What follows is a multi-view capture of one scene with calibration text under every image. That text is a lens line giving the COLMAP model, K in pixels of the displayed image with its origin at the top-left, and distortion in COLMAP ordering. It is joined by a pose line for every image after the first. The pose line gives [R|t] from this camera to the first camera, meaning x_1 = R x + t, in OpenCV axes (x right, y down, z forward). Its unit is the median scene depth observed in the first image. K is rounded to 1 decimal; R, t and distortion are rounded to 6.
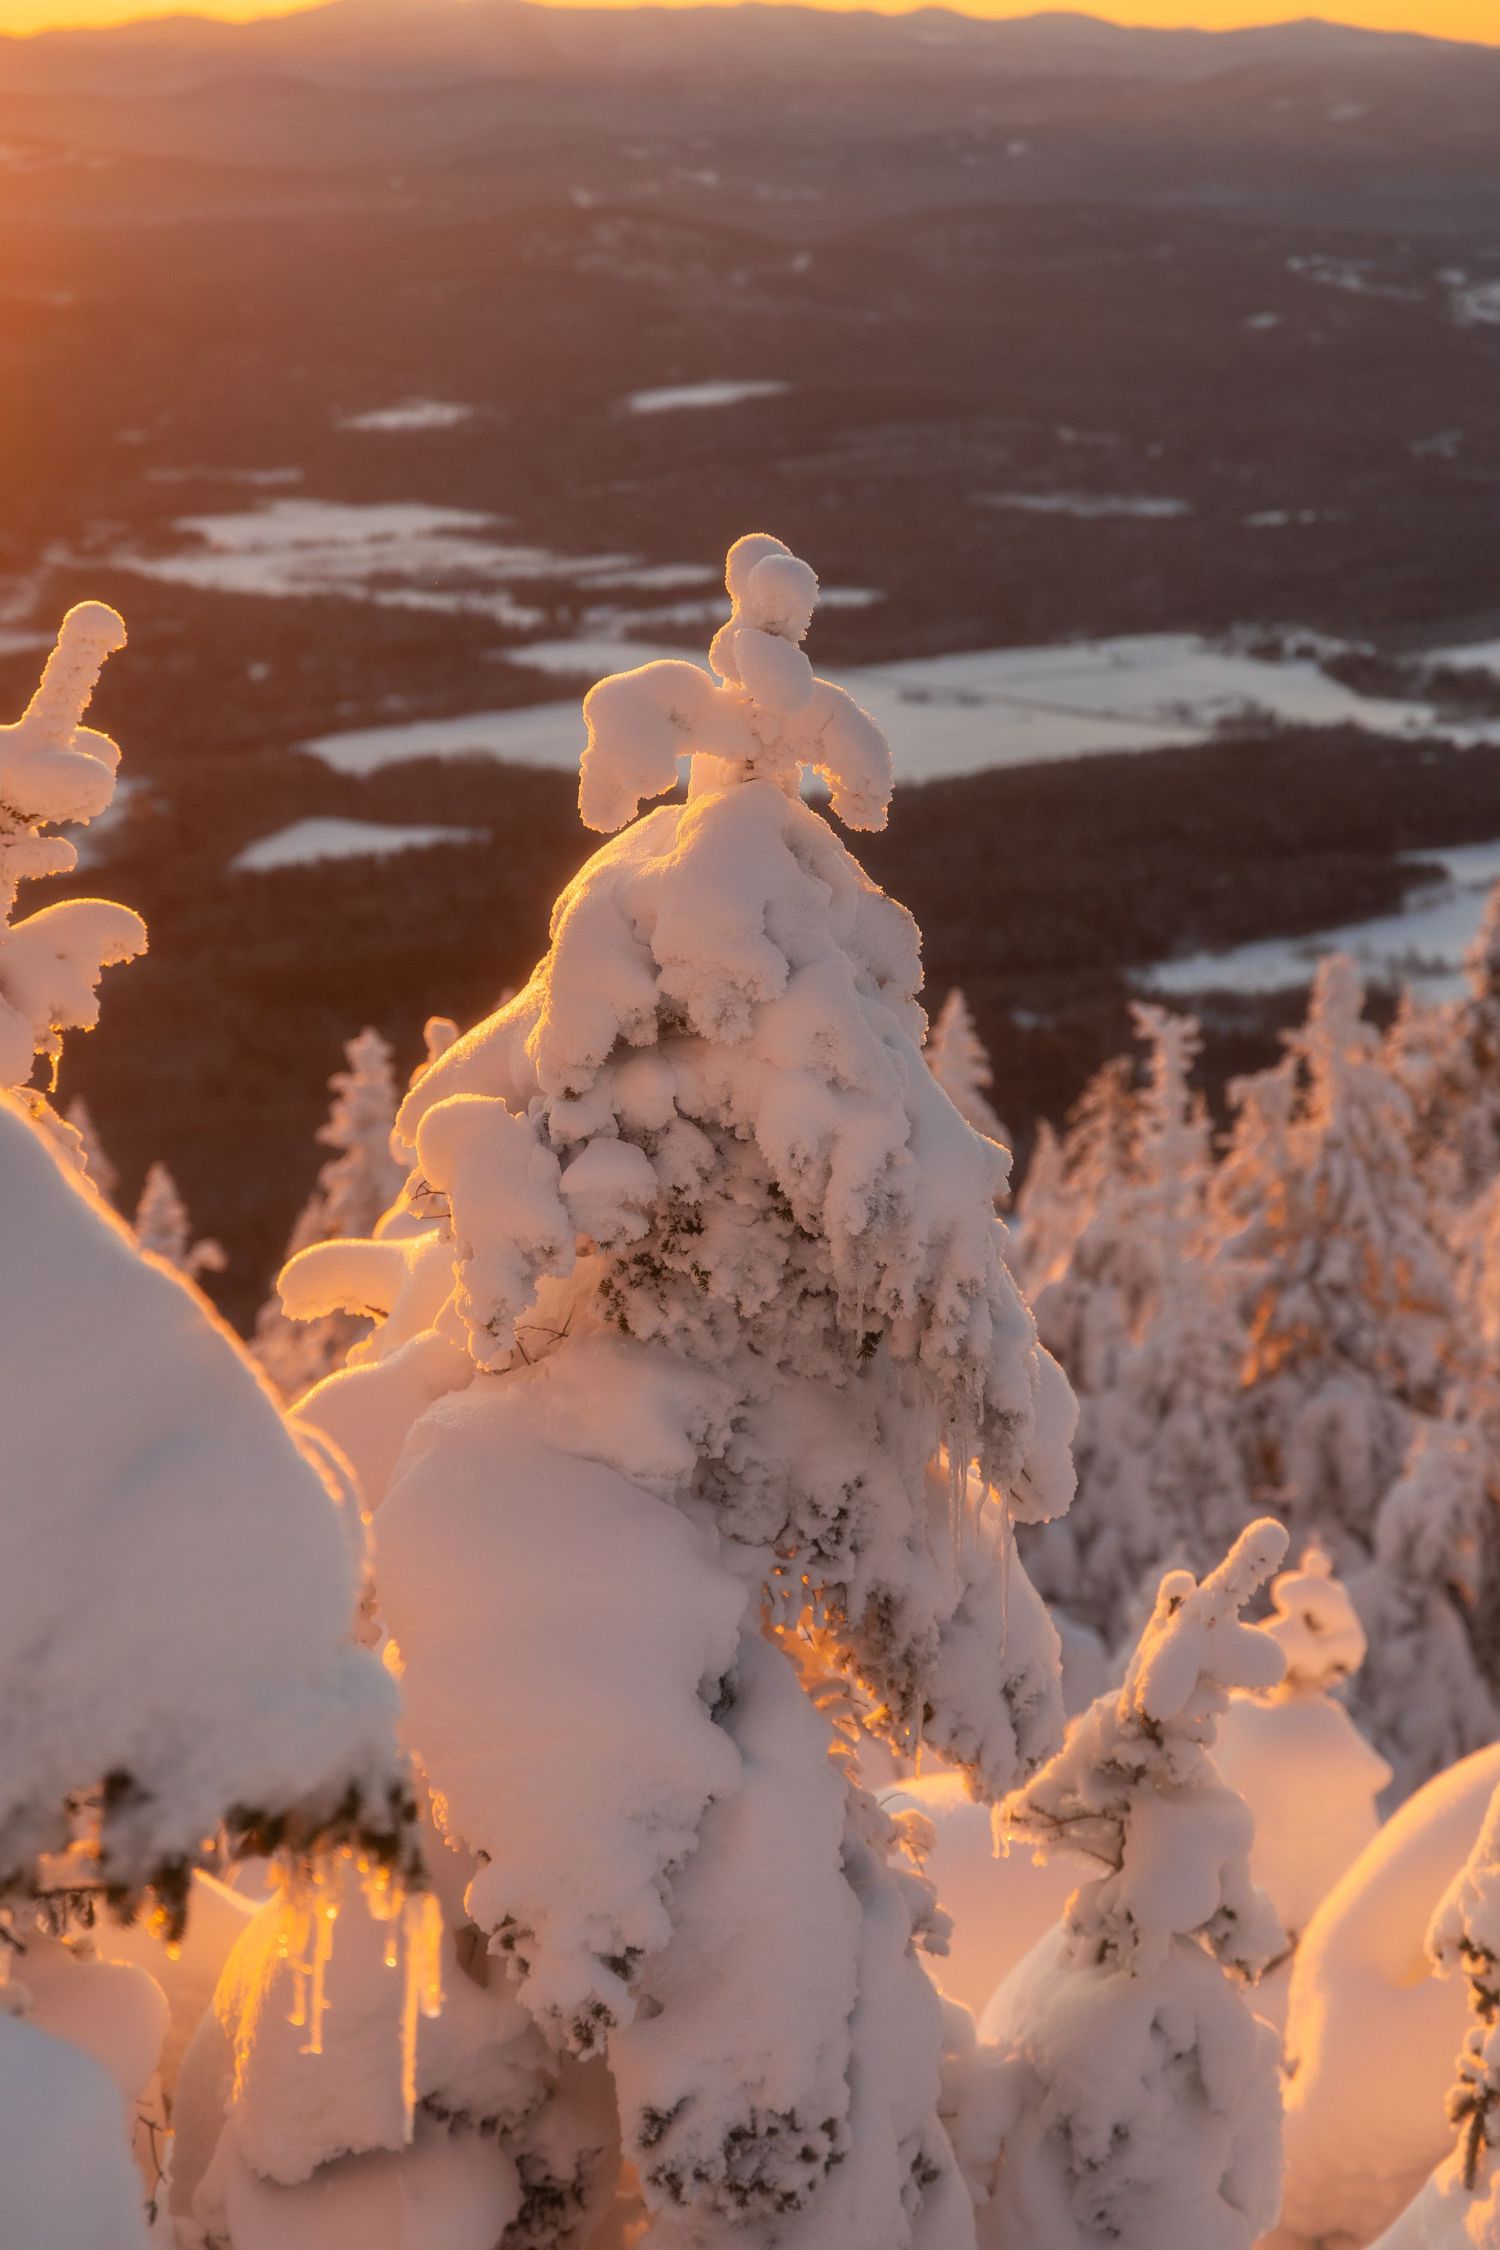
lens RADIAL K [[4293.8, 0, 750.0], [0, 4293.8, 1125.0], [0, 0, 1]] dist [-0.028856, 0.231500]
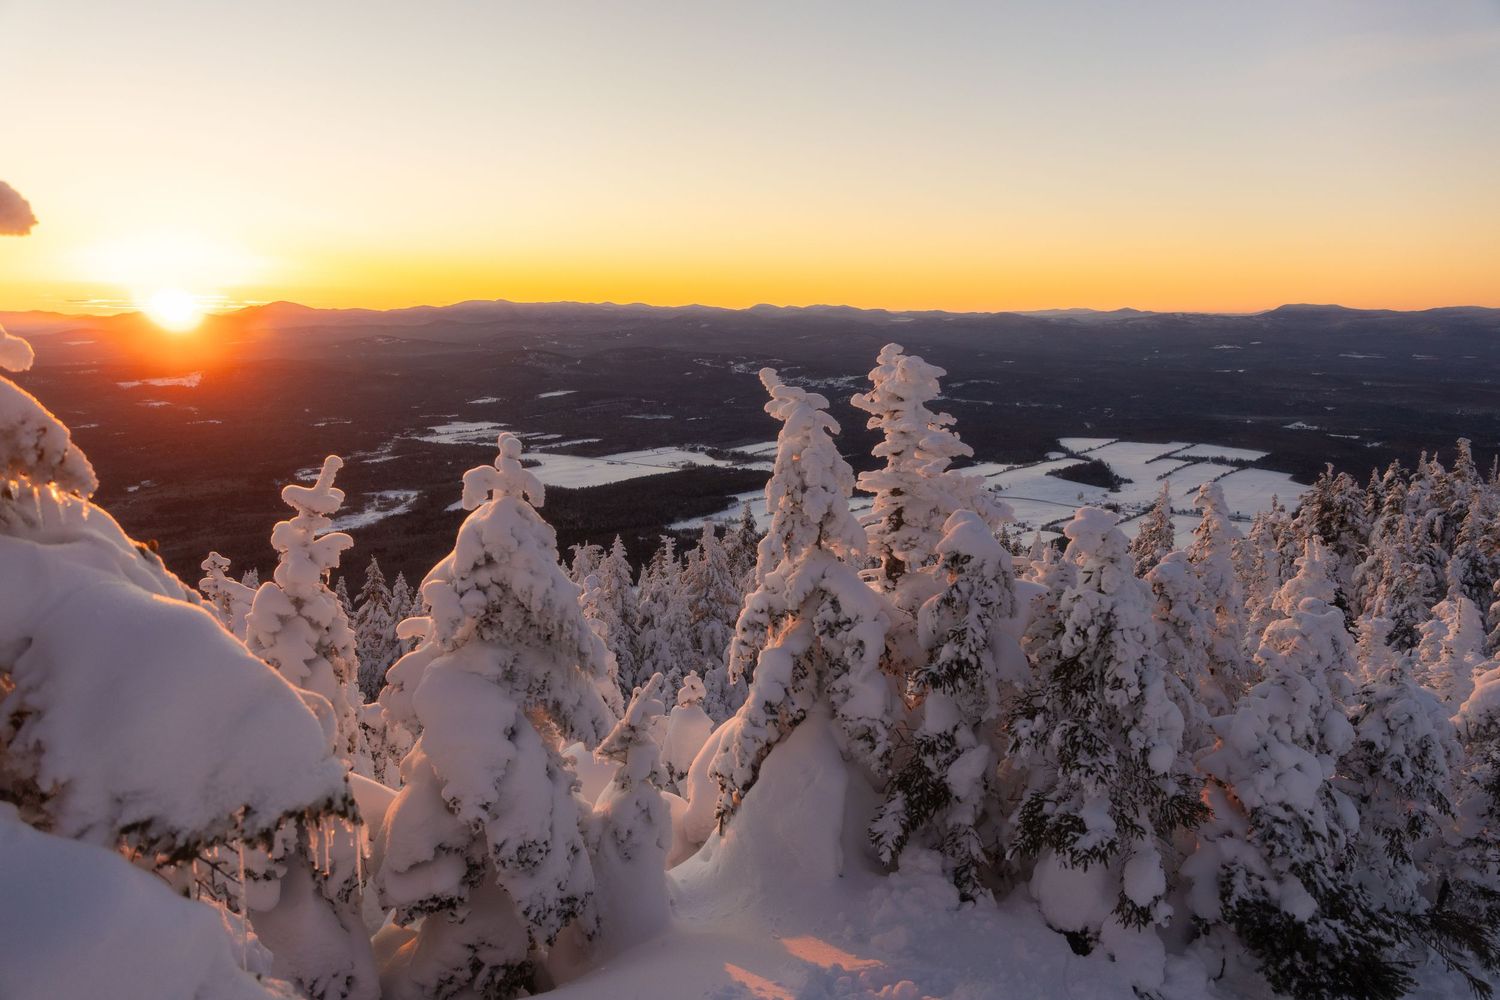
lens RADIAL K [[1012.2, 0, 752.1], [0, 1012.2, 498.8], [0, 0, 1]] dist [0.002679, -0.004079]
pose [[0.983754, -0.044445, 0.173933, 0.053788], [0.055199, 0.996819, -0.057490, -0.011073], [-0.170825, 0.066157, 0.983078, 0.053071]]
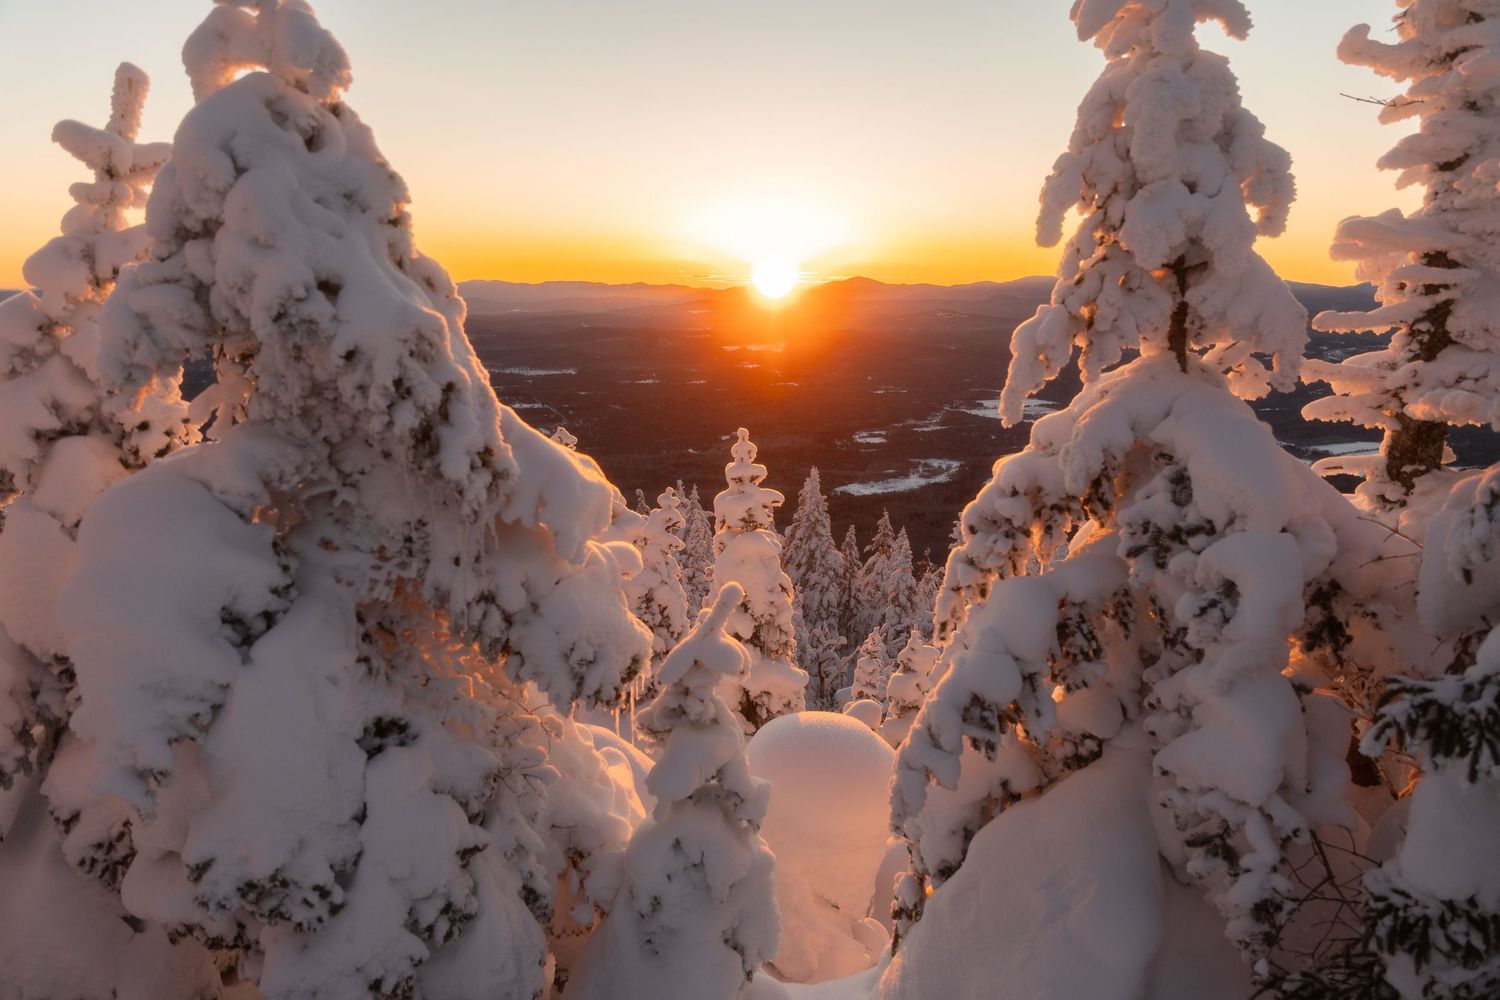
lens RADIAL K [[1012.2, 0, 752.1], [0, 1012.2, 498.8], [0, 0, 1]] dist [0.002679, -0.004079]
pose [[0.938906, 0.064094, -0.338153, 0.293063], [-0.078455, 0.996497, -0.028959, 0.073739], [0.335112, 0.053720, 0.940645, 0.640664]]
